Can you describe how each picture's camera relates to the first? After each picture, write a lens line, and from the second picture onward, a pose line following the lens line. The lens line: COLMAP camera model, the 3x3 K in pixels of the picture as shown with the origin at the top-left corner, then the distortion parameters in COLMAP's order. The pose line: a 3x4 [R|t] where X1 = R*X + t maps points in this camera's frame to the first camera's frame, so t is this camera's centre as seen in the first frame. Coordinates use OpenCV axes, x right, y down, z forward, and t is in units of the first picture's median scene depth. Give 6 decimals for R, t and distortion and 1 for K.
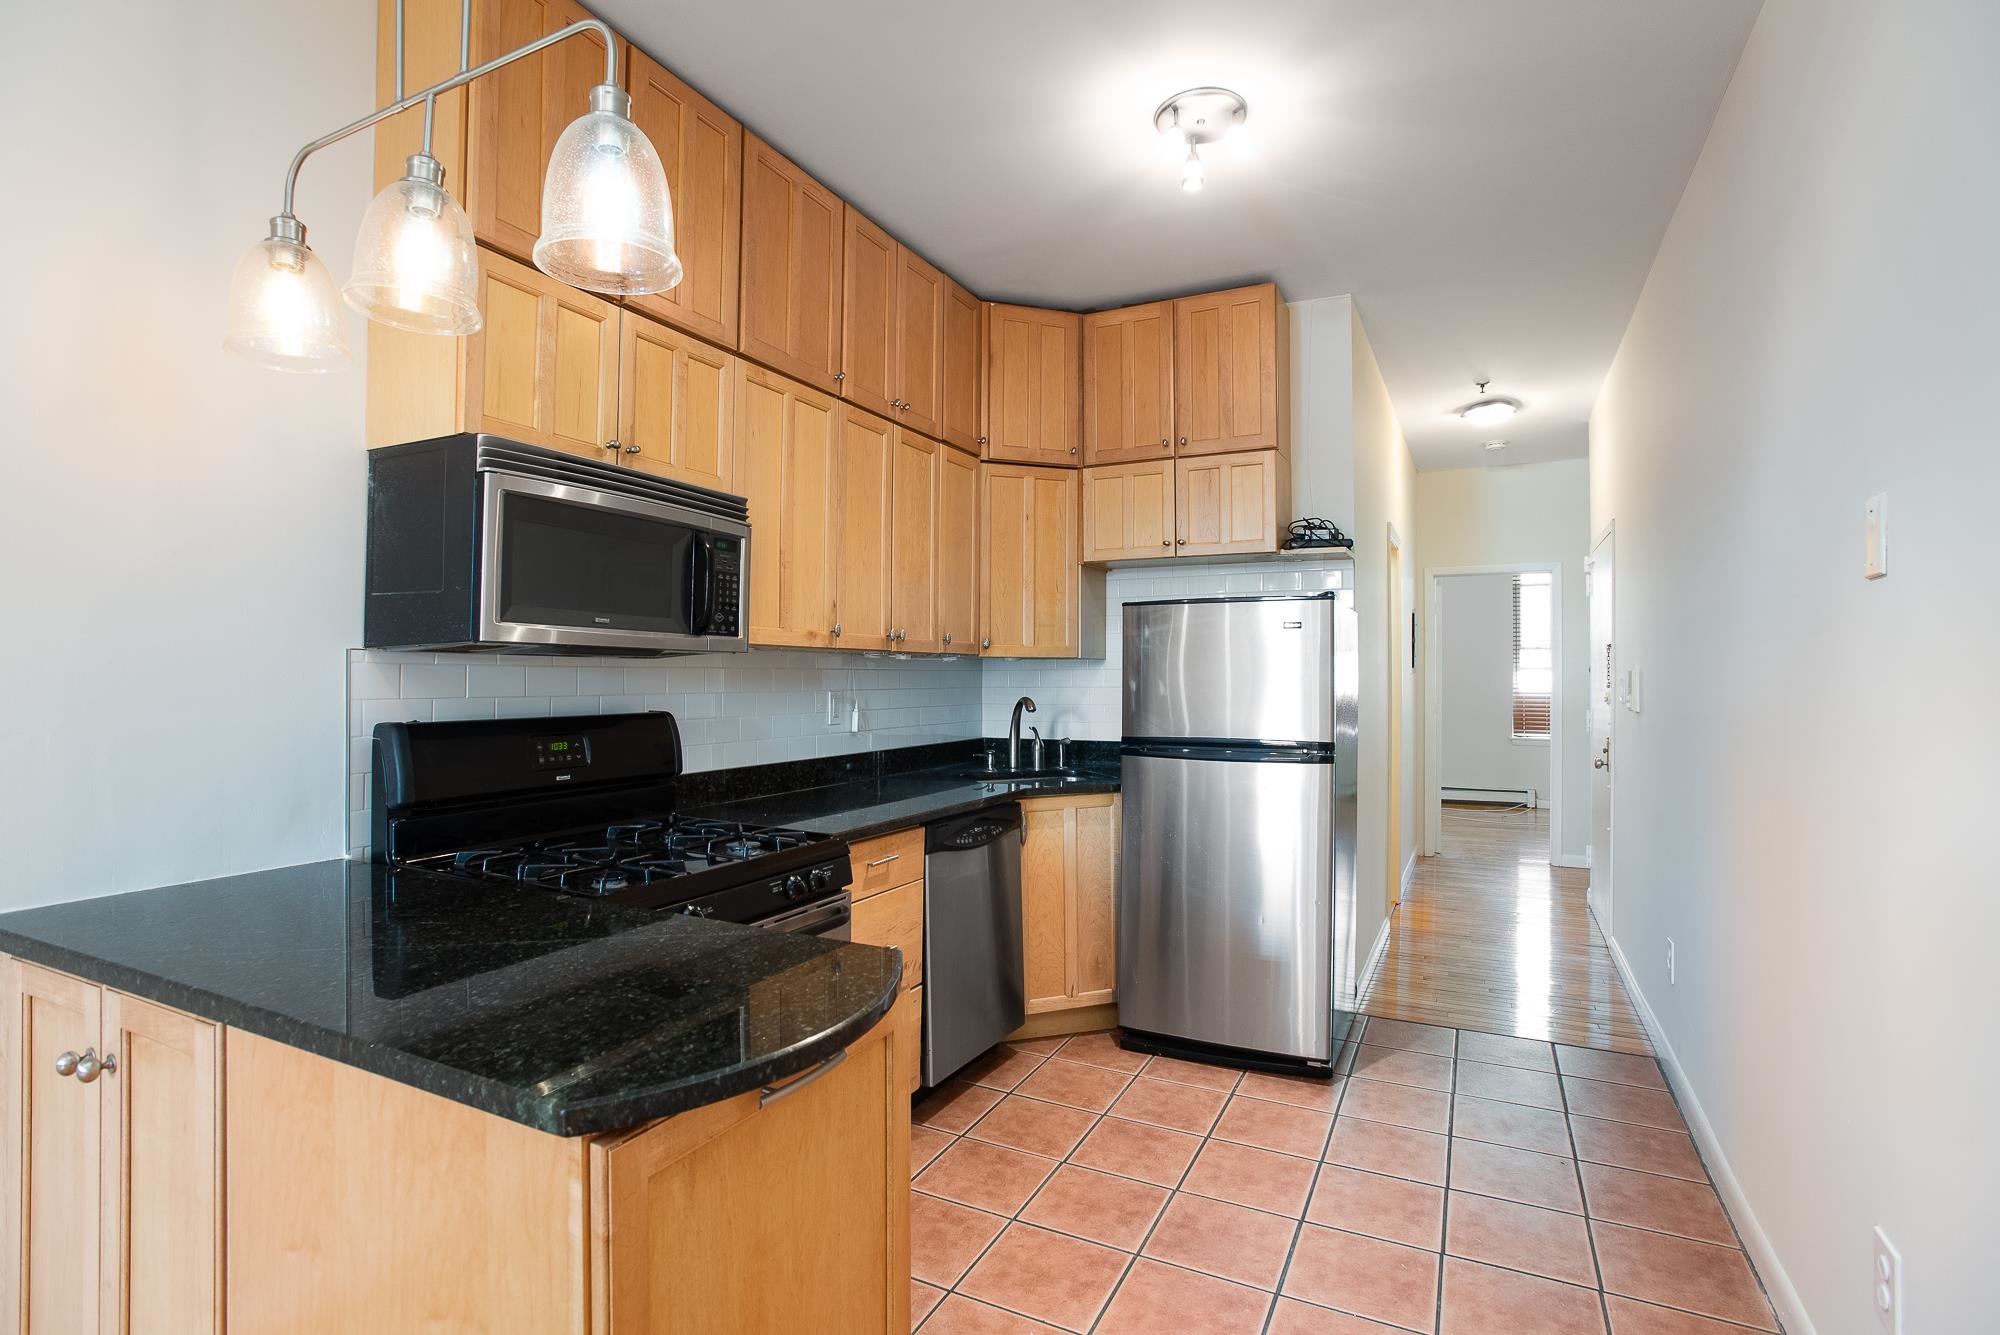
lens RADIAL K [[952.8, 0, 998.7], [0, 952.8, 669.0], [0, 0, 1]] dist [-0.012016, 0.000555]
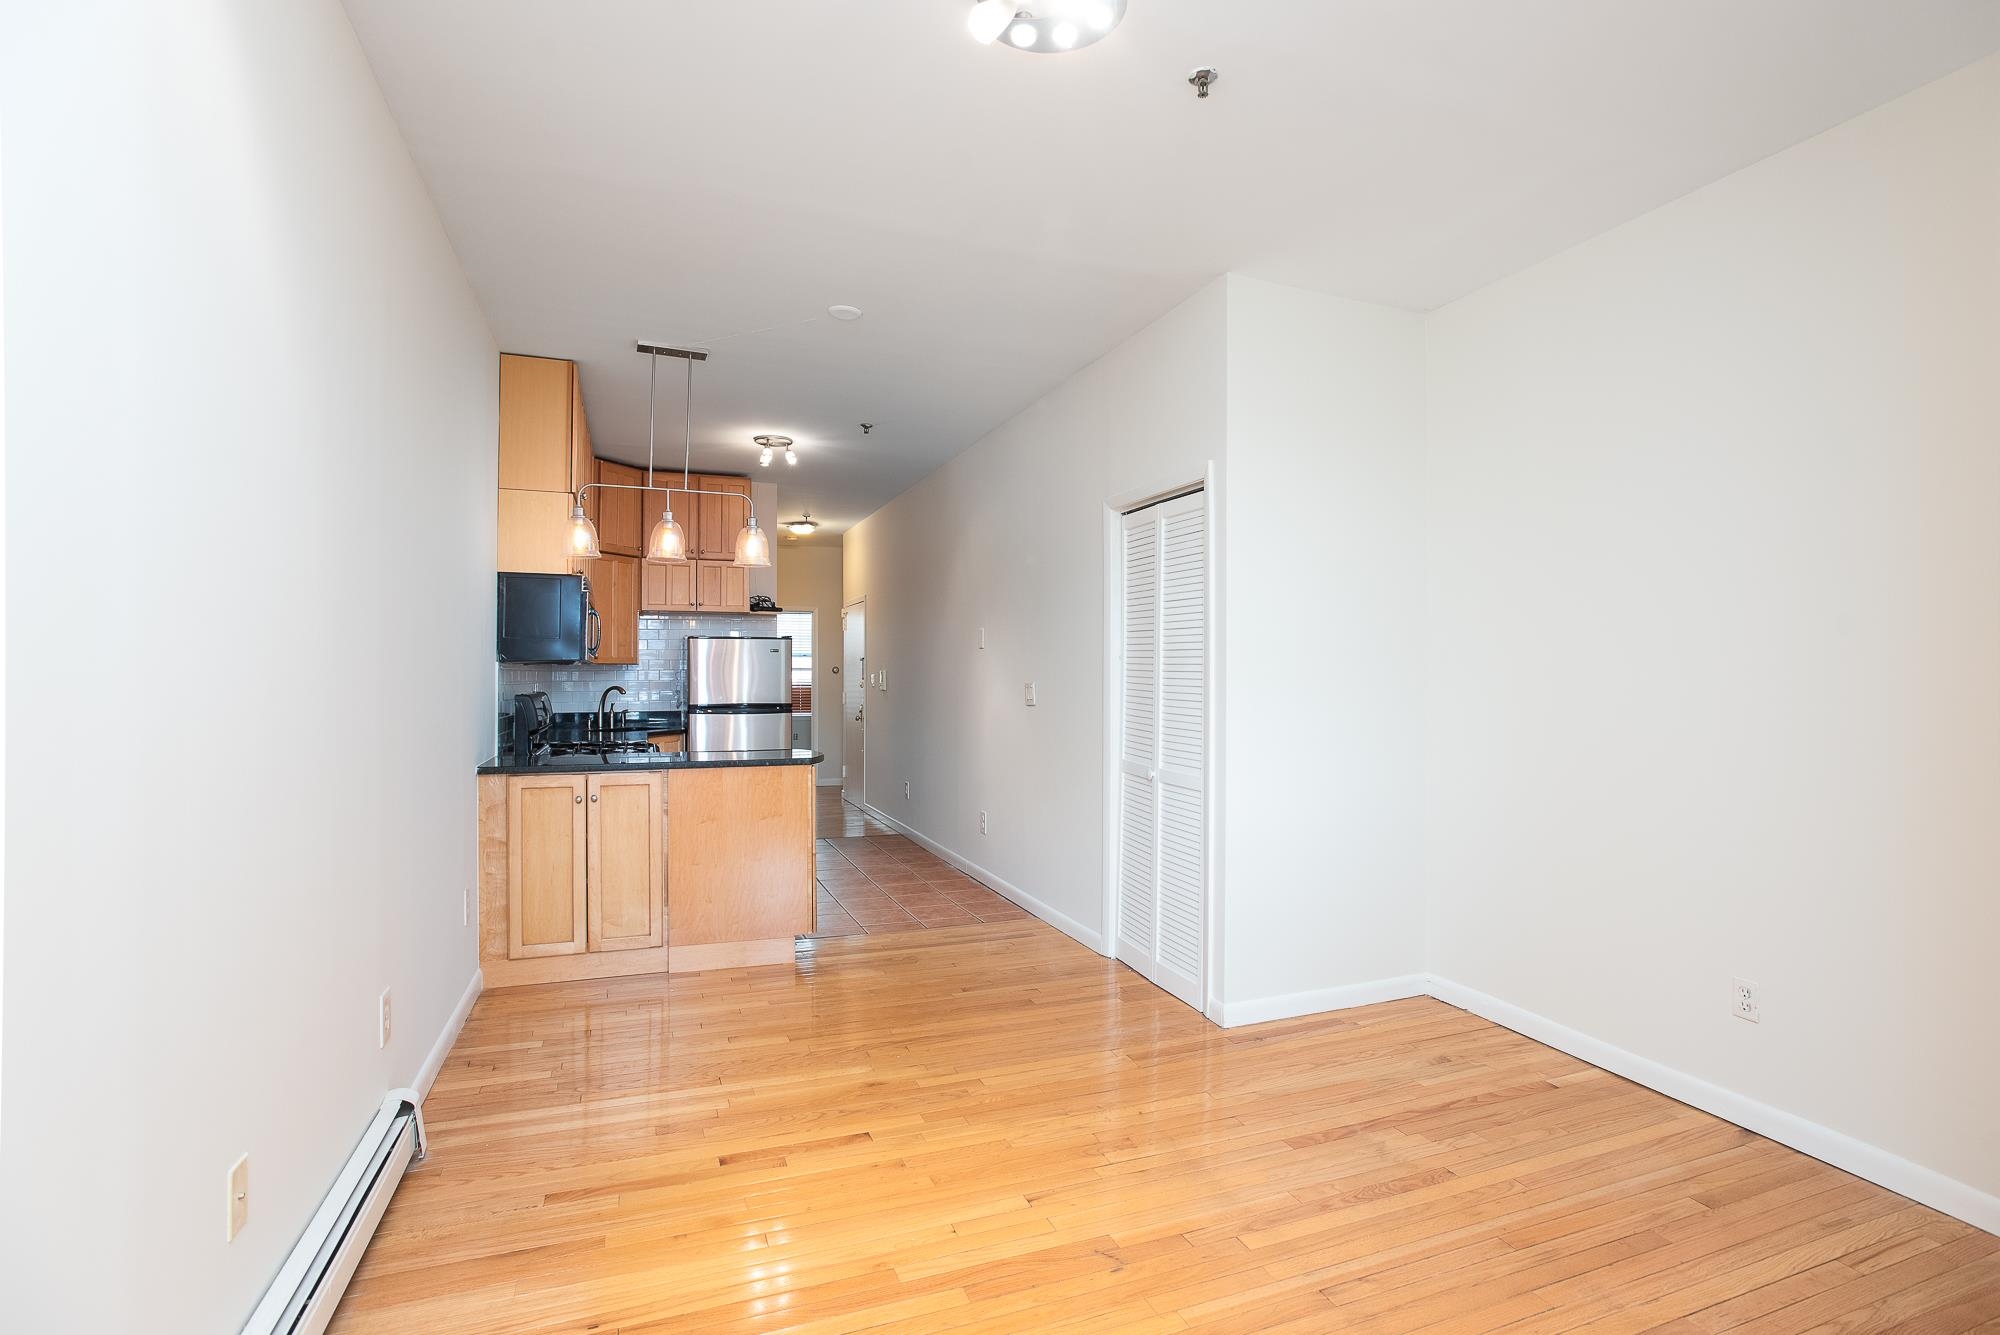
lens RADIAL K [[952.8, 0, 1005.4], [0, 952.8, 669.2], [0, 0, 1]] dist [-0.012016, 0.000555]
pose [[0.680897, -0.002841, 0.732374, -0.786910], [0.000674, 0.999994, 0.003253, -0.008580], [-0.732379, -0.001721, 0.680895, -0.743380]]
